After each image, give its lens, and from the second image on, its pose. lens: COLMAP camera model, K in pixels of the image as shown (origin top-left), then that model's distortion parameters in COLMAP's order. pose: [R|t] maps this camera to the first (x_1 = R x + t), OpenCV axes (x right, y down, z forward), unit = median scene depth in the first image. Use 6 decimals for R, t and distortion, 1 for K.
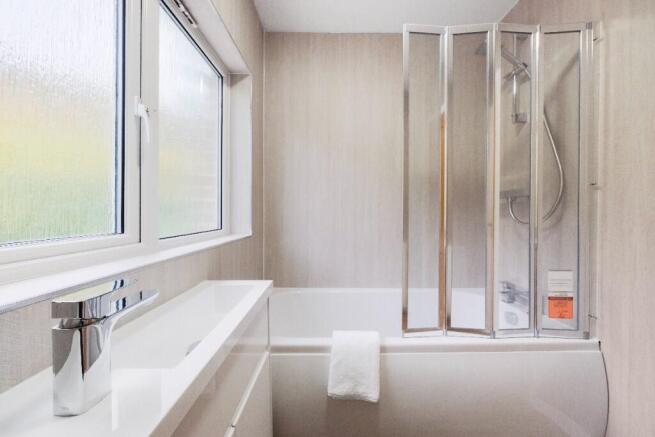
lens RADIAL K [[231.1, 0, 329.7], [0, 231.1, 207.8], [0, 0, 1]] dist [-0.000219, 0.000011]
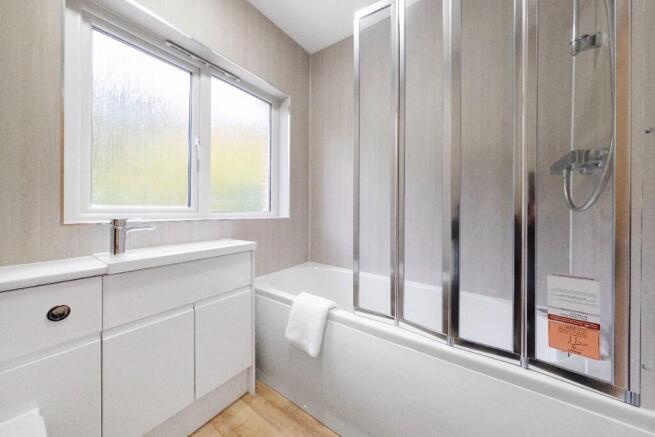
lens RADIAL K [[228.7, 0, 328.9], [0, 228.7, 204.2], [0, 0, 1]] dist [-0.001361, -0.000130]
pose [[0.804998, -0.008675, -0.593214, 0.835042], [0.007114, 0.999962, -0.004969, 0.071188], [0.593235, -0.000220, 0.805029, 0.104563]]
